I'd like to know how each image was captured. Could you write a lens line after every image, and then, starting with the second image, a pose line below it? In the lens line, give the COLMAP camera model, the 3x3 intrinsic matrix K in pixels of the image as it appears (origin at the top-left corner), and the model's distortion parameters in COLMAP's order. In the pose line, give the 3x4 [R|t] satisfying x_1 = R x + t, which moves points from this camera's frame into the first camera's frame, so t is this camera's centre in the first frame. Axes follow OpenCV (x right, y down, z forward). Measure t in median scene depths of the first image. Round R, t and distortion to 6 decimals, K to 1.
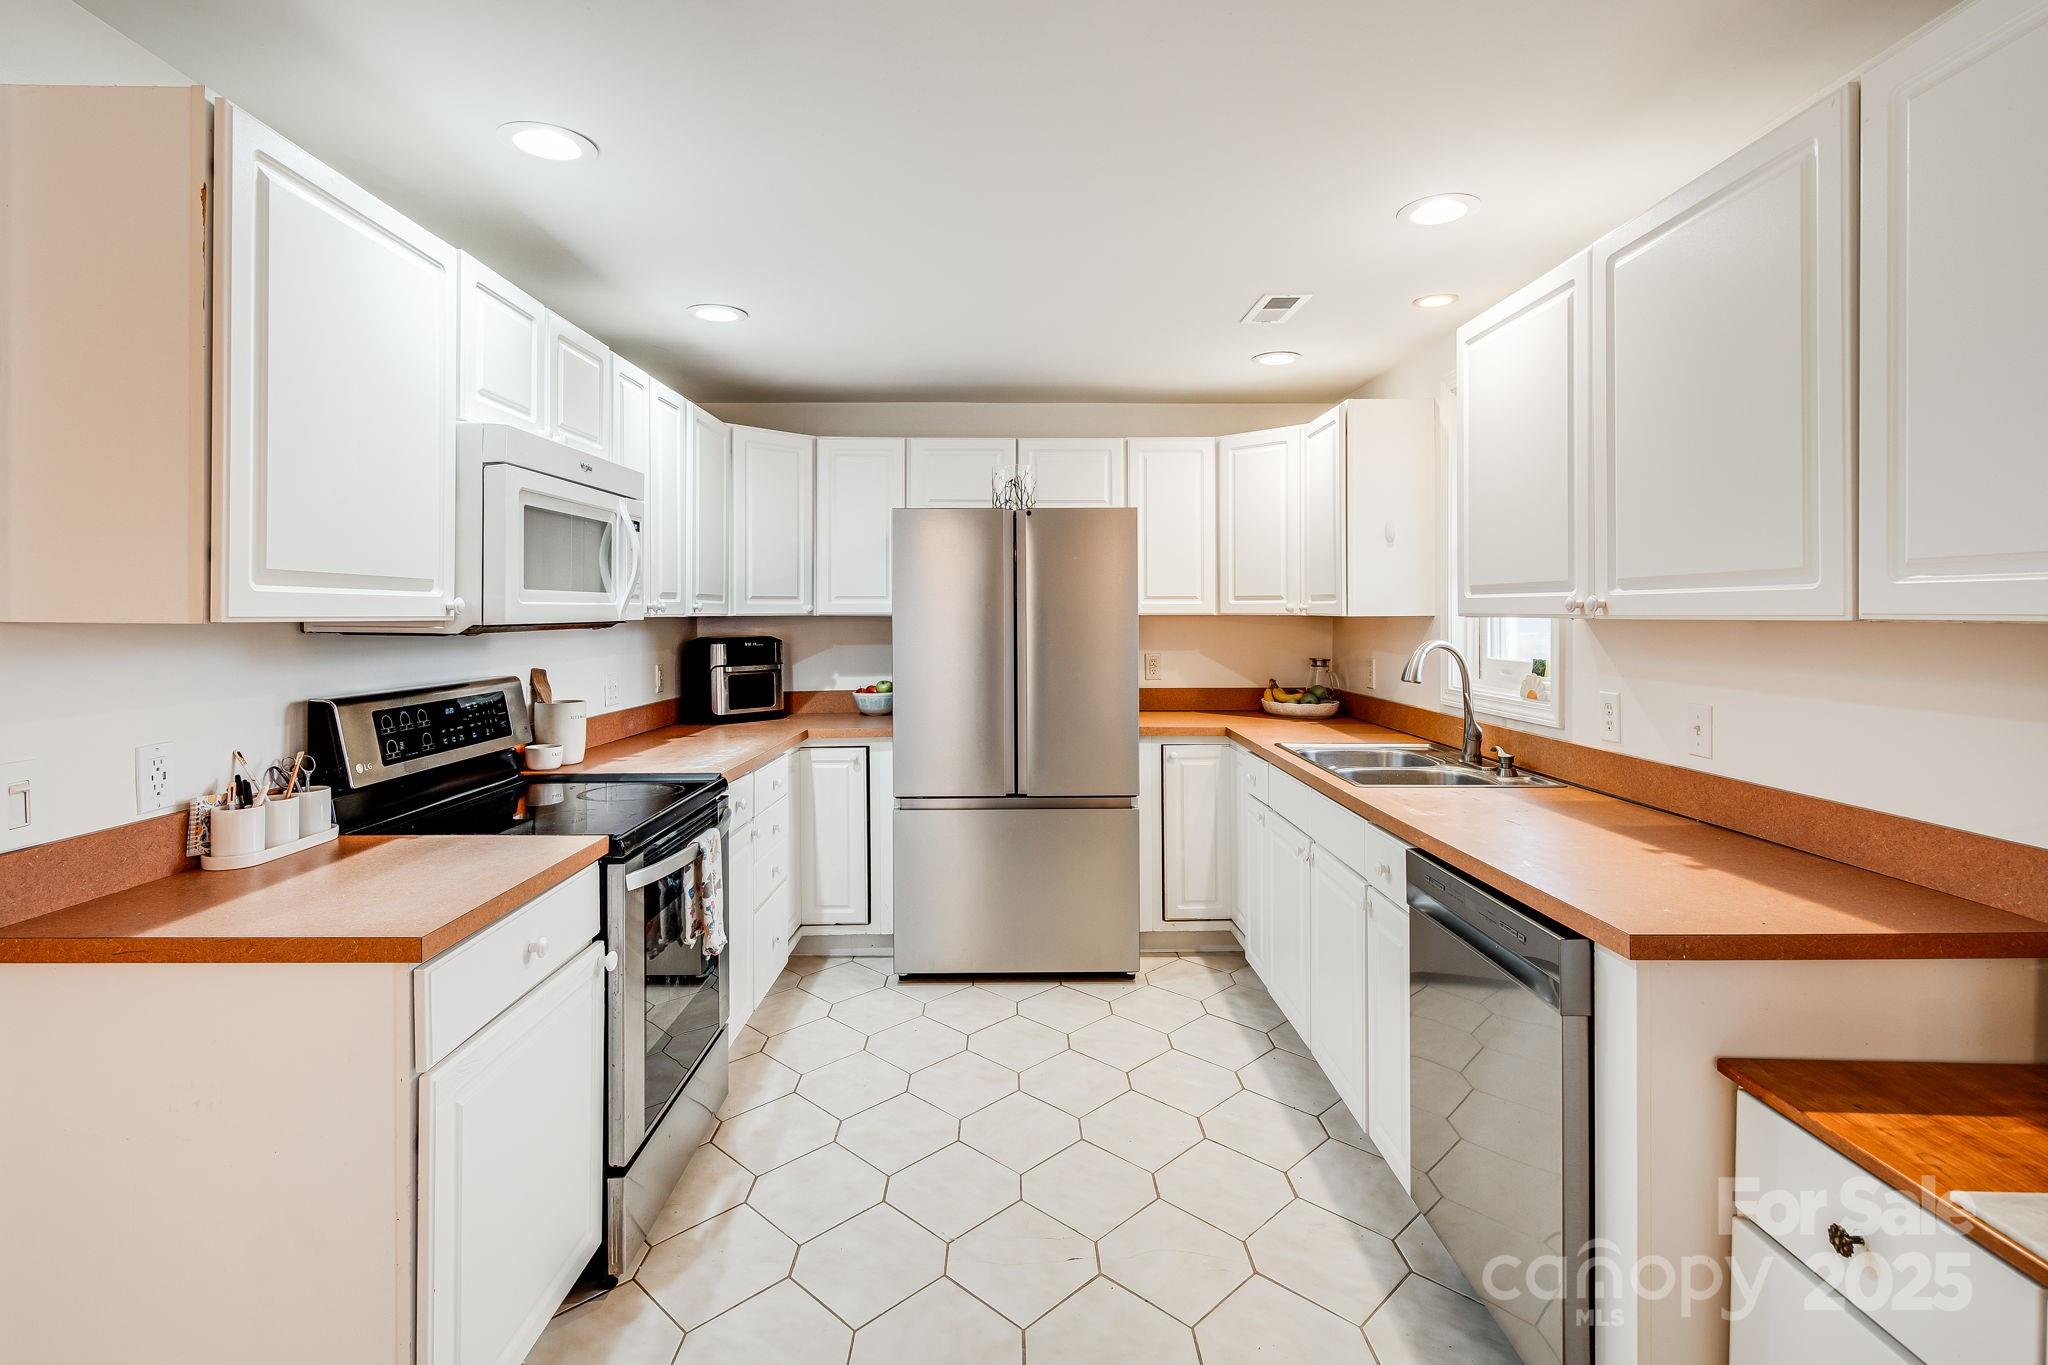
lens RADIAL K [[1007.9, 0, 1008.4], [0, 1007.9, 626.7], [0, 0, 1]] dist [-0.000562, -0.002908]
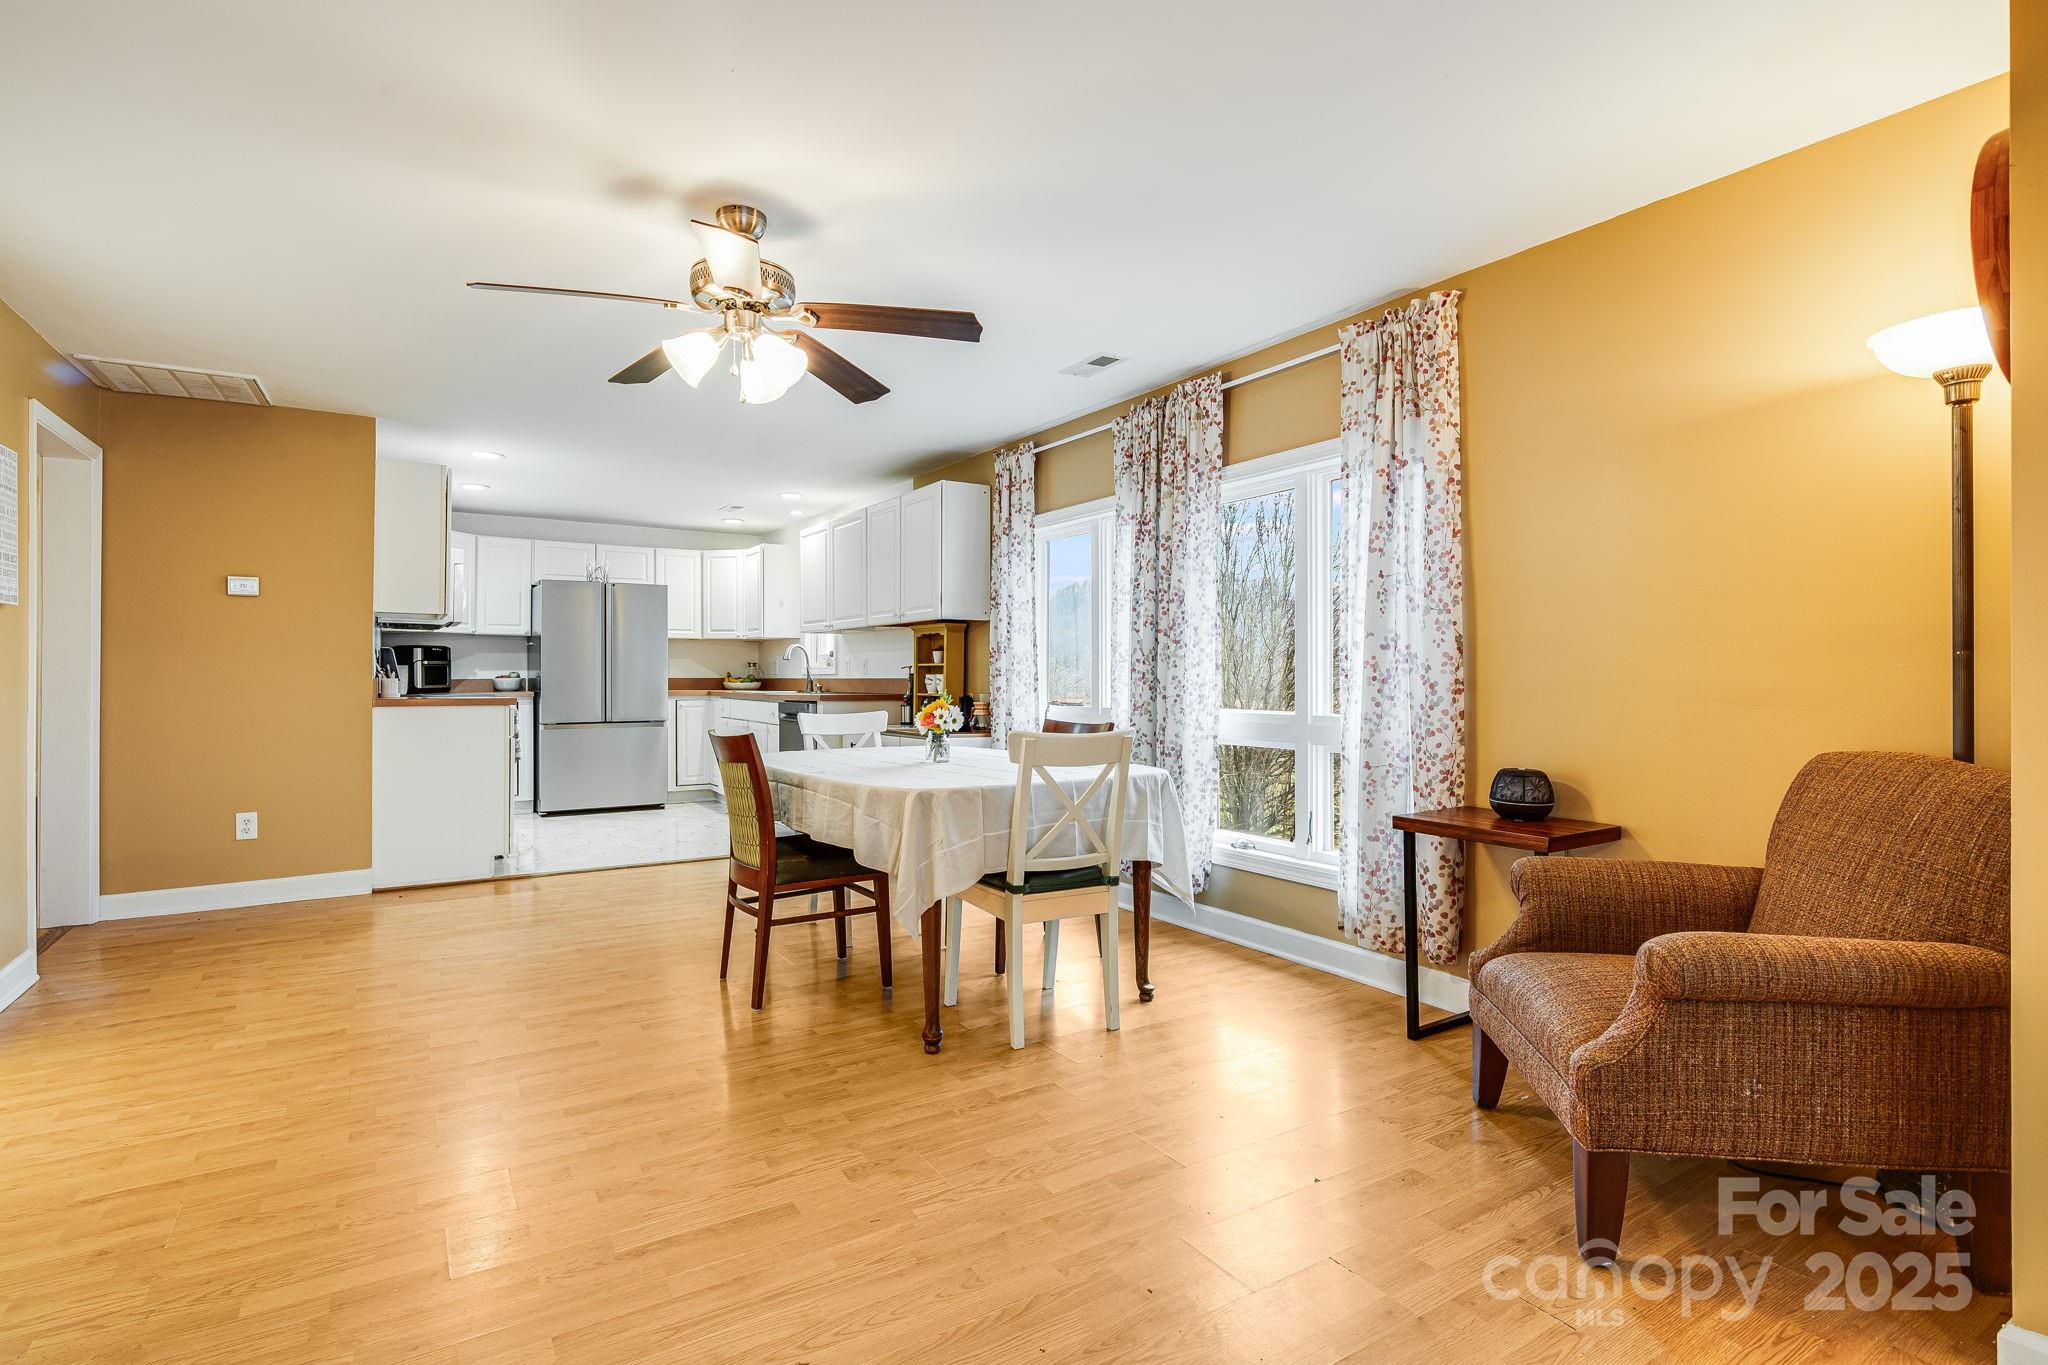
lens RADIAL K [[1007.9, 0, 1023.9], [0, 1007.9, 670.7], [0, 0, 1]] dist [-0.000562, -0.002908]
pose [[0.848315, 0.006196, 0.529455, -0.355845], [0.004629, 0.999807, -0.019118, 0.105895], [-0.529471, 0.018669, 0.848122, -1.192630]]
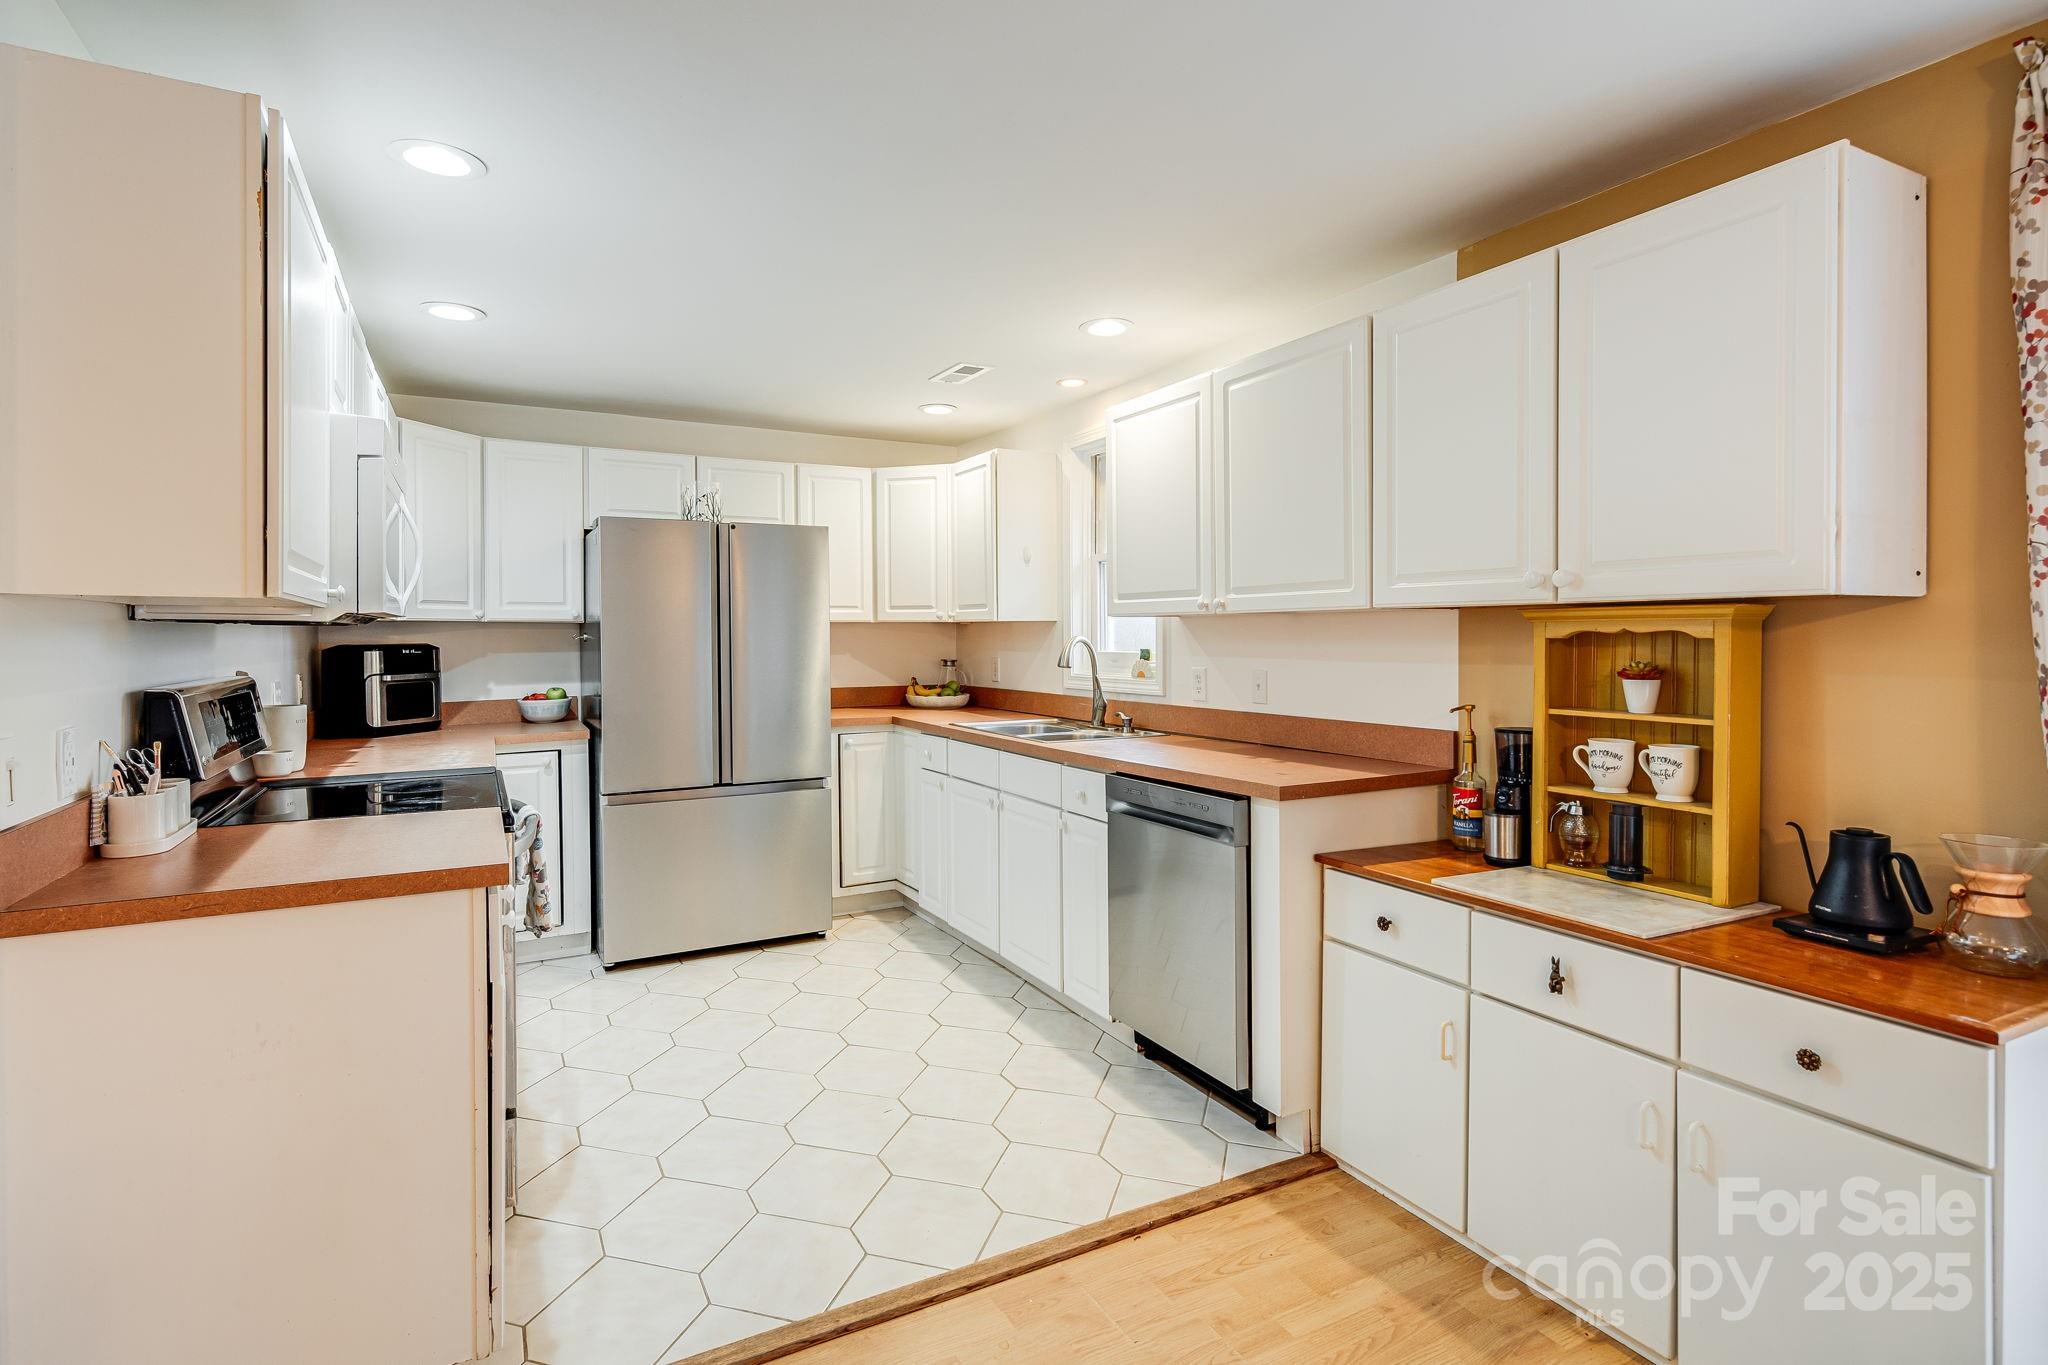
lens RADIAL K [[1007.9, 0, 1026.1], [0, 1007.9, 659.7], [0, 0, 1]] dist [-0.000562, -0.002908]
pose [[0.880760, -0.014723, 0.473334, -0.216495], [0.009924, 0.999871, 0.012635, 0.021298], [-0.473459, -0.006431, 0.880792, -0.121149]]
